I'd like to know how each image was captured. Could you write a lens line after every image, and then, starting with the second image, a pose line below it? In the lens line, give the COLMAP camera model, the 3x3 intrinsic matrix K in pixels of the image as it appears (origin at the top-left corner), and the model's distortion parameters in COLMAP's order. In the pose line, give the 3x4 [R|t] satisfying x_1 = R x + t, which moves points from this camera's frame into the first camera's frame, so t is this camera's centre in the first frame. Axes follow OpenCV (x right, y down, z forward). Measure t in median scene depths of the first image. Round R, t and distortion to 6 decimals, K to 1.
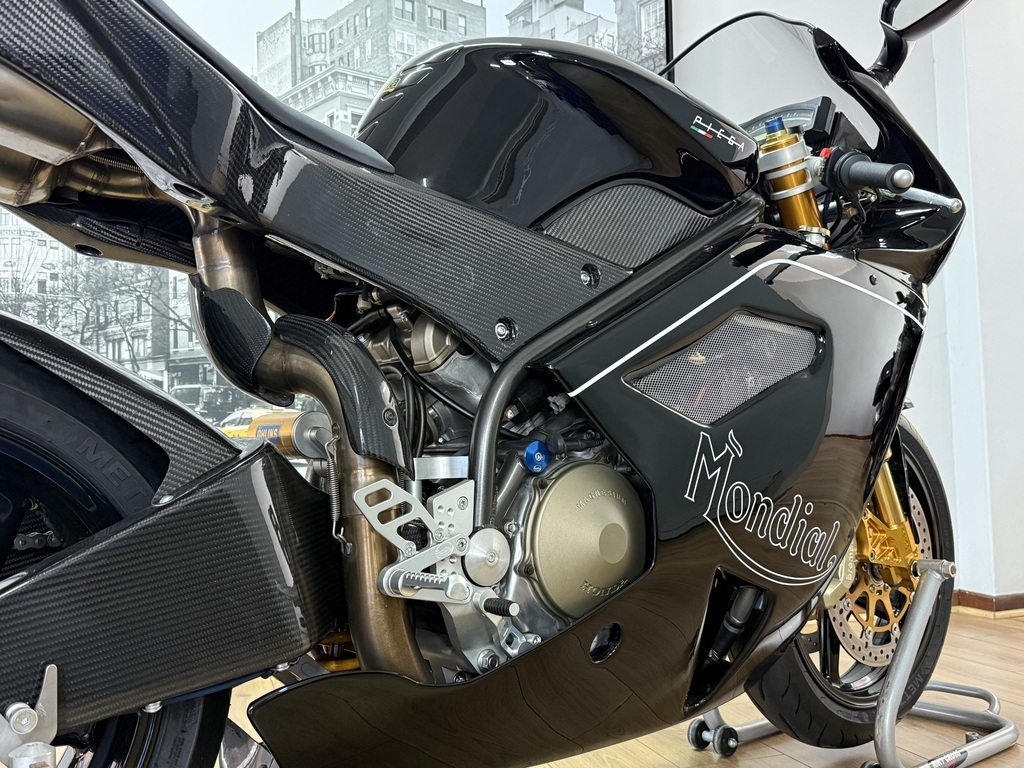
lens RADIAL K [[1033.1, 0, 507.9], [0, 1033.1, 383.8], [0, 0, 1]] dist [0.028577, 0.000000]
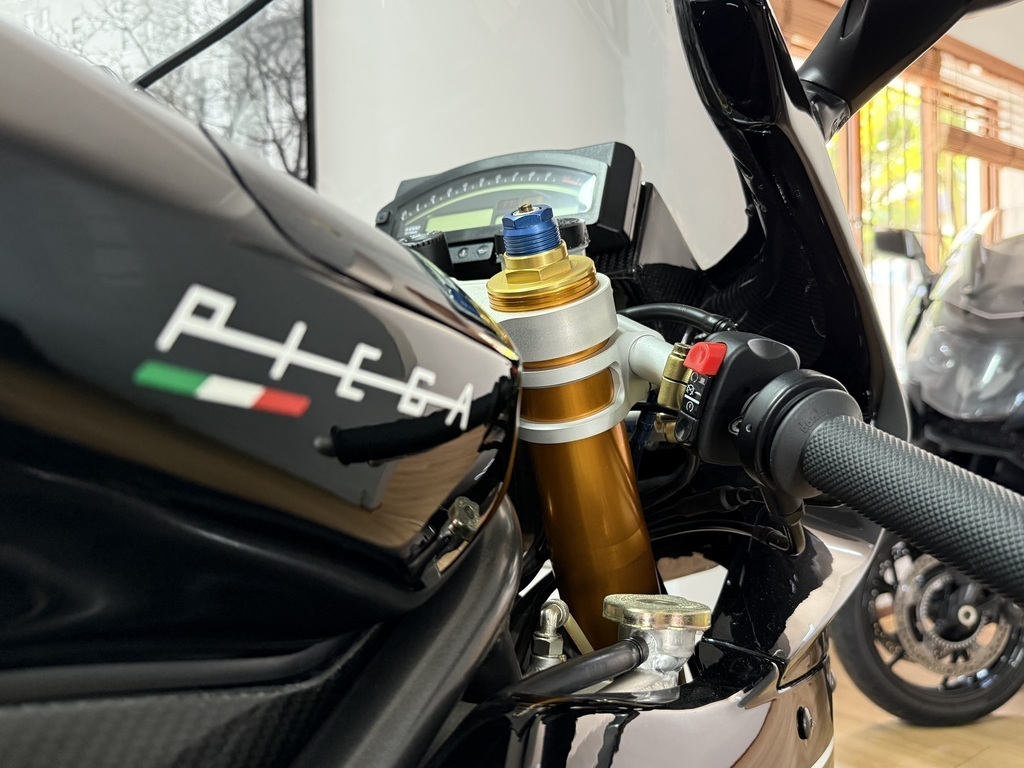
lens RADIAL K [[845.4, 0, 510.8], [0, 845.4, 383.5], [0, 0, 1]] dist [0.011654, -0.042011]
pose [[0.936348, 0.004154, 0.351049, 0.157867], [-0.029653, 0.997293, 0.067292, -0.220270], [-0.349819, -0.073418, 0.933936, 0.752288]]
